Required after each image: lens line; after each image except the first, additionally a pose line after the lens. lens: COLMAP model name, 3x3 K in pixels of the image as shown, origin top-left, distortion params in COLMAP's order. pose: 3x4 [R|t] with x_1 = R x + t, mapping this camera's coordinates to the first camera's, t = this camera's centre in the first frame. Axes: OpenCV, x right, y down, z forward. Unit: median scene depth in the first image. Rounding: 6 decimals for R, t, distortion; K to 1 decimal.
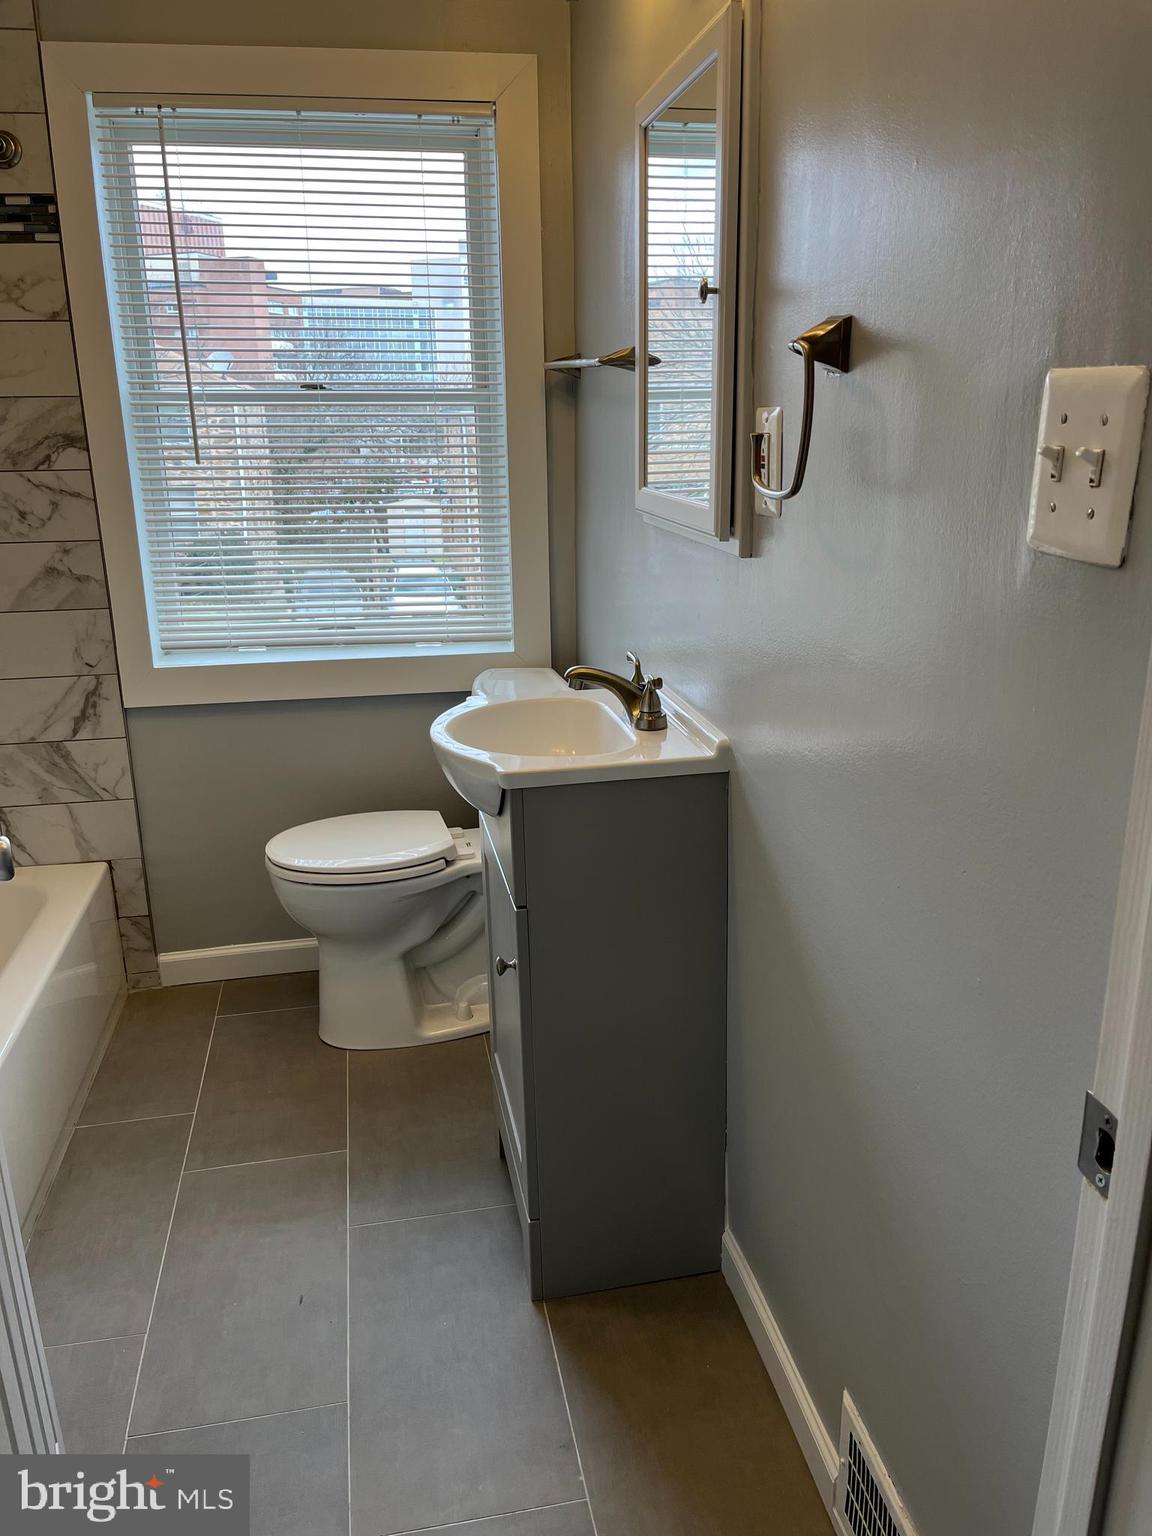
lens RADIAL K [[1166.1, 0, 579.2], [0, 1166.1, 769.1], [0, 0, 1]] dist [0.054233, -0.072571]
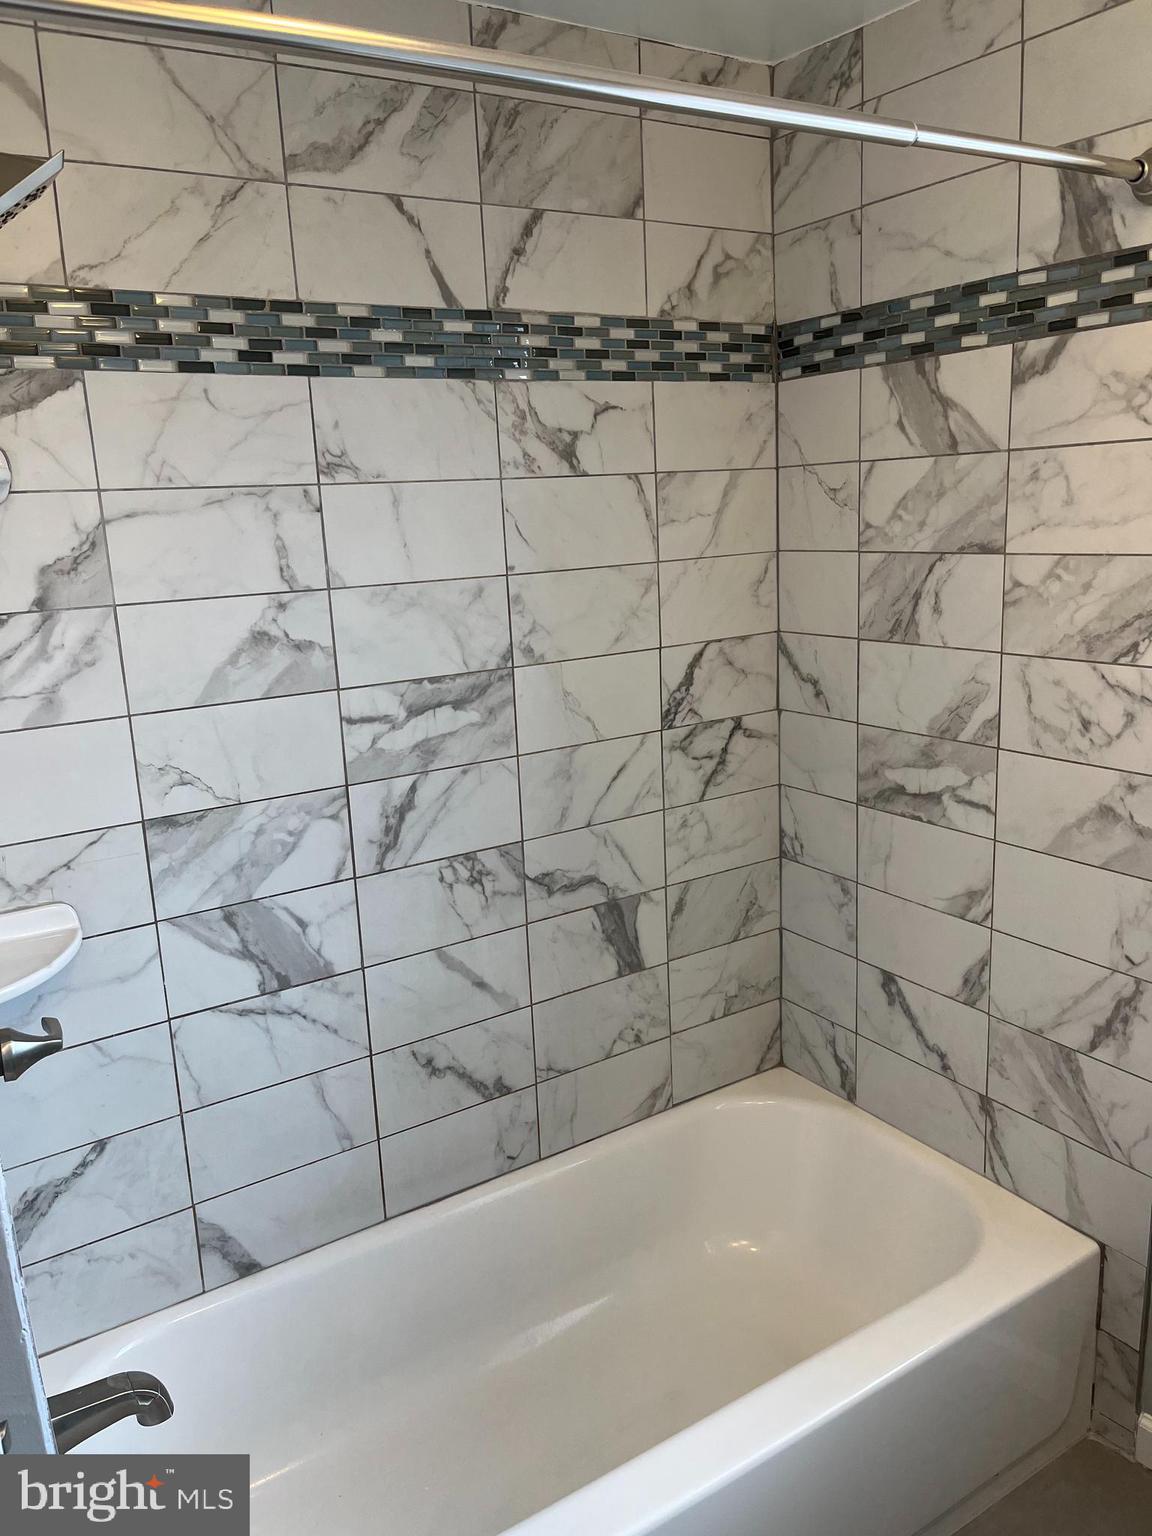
lens RADIAL K [[1166.1, 0, 573.6], [0, 1166.1, 775.8], [0, 0, 1]] dist [0.054233, -0.072571]
pose [[0.360380, 0.211349, -0.908547, 0.033935], [-0.230884, 0.963898, 0.132643, -0.200754], [0.903780, 0.161967, 0.396166, 0.457346]]
